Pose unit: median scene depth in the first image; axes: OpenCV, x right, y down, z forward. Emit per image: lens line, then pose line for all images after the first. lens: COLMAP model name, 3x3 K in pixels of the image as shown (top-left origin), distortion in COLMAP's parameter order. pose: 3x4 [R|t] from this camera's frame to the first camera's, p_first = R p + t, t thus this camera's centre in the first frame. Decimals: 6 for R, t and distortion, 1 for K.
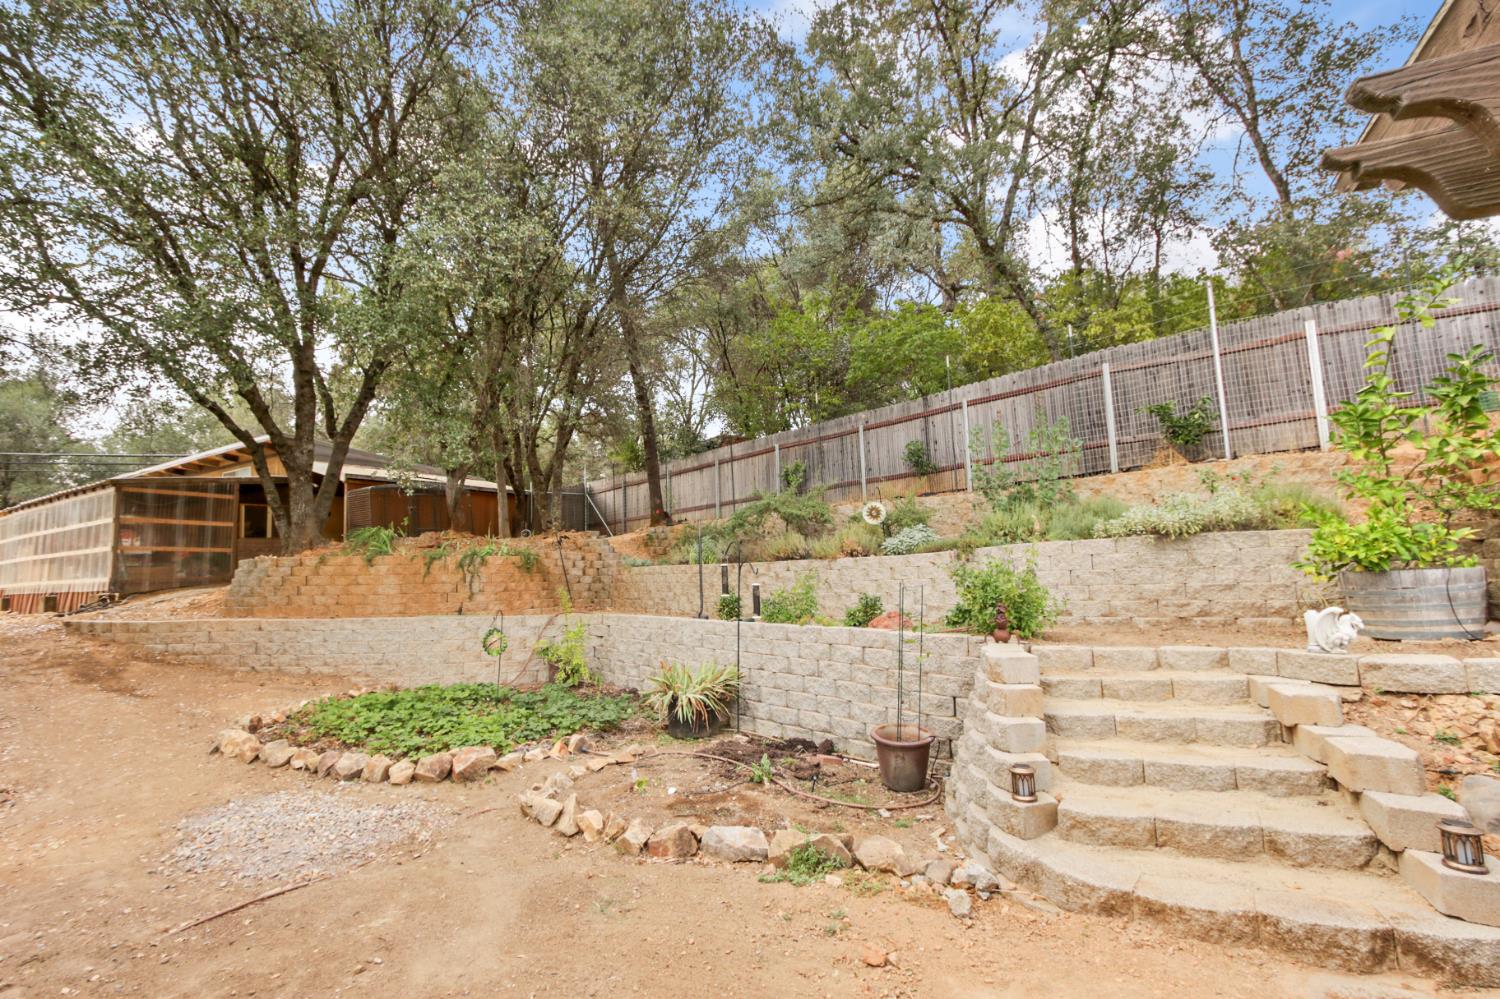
lens RADIAL K [[695.2, 0, 749.7], [0, 695.2, 480.0], [0, 0, 1]] dist [0.000350, 0.000496]
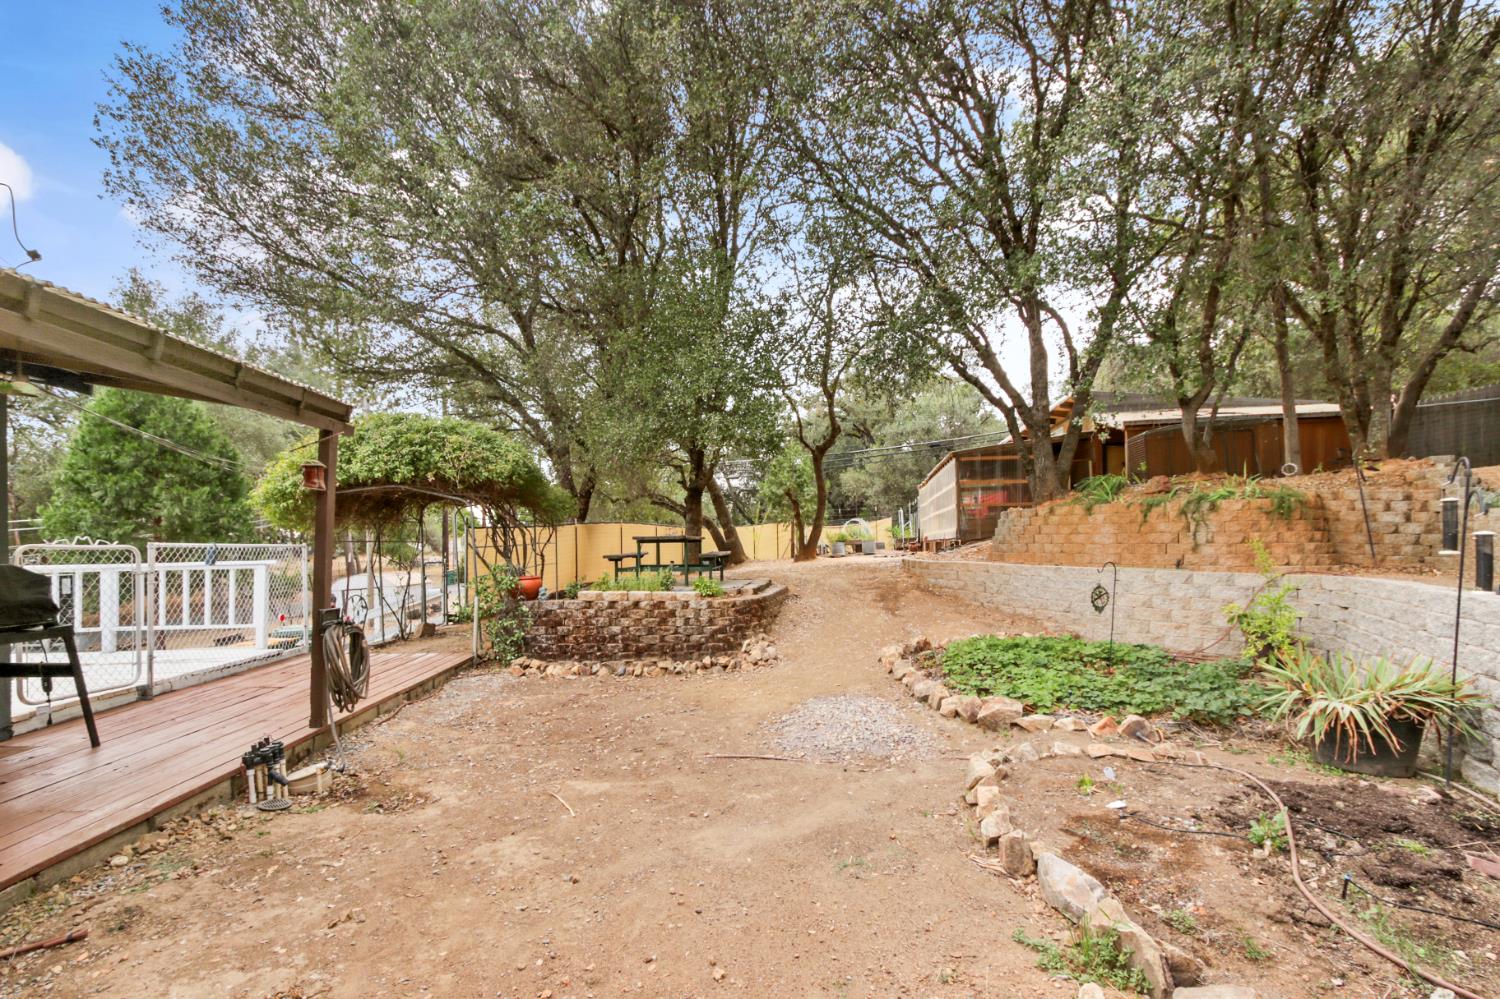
lens RADIAL K [[707.8, 0, 754.6], [0, 707.8, 547.8], [0, 0, 1]] dist [-0.000395, -0.000145]
pose [[0.385544, 0.022026, -0.922427, 0.201588], [0.131545, 0.988191, 0.078577, 0.028960], [0.913264, -0.151635, 0.378094, 0.184805]]
